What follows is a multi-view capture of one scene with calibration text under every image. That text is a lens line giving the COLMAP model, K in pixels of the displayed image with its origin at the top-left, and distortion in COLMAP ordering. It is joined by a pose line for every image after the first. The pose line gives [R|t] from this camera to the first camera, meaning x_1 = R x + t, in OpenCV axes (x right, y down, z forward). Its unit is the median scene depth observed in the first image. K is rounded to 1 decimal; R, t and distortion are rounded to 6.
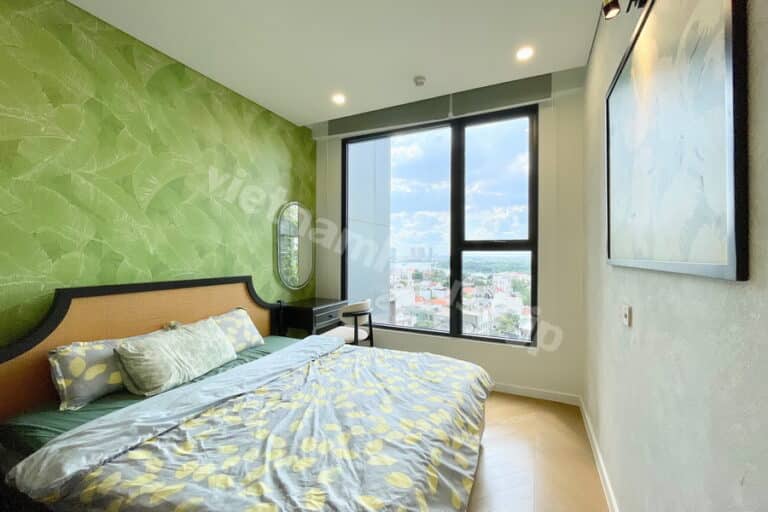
lens RADIAL K [[310.2, 0, 387.2], [0, 310.2, 253.7], [0, 0, 1]] dist [-0.003505, 0.000199]
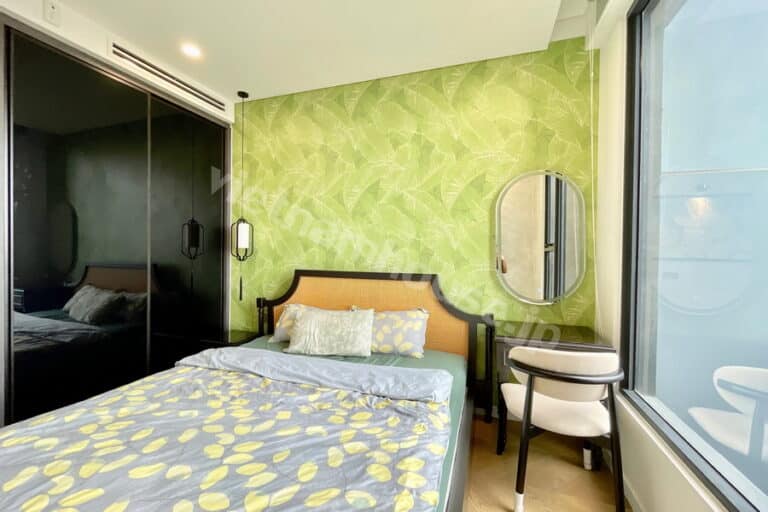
lens RADIAL K [[310.2, 0, 386.5], [0, 310.2, 252.6], [0, 0, 1]] dist [-0.003505, 0.000199]
pose [[0.126082, 0.007218, -0.991994, 0.479448], [-0.006431, 0.999958, 0.006458, 0.006268], [0.991999, 0.005565, 0.126123, 0.932976]]
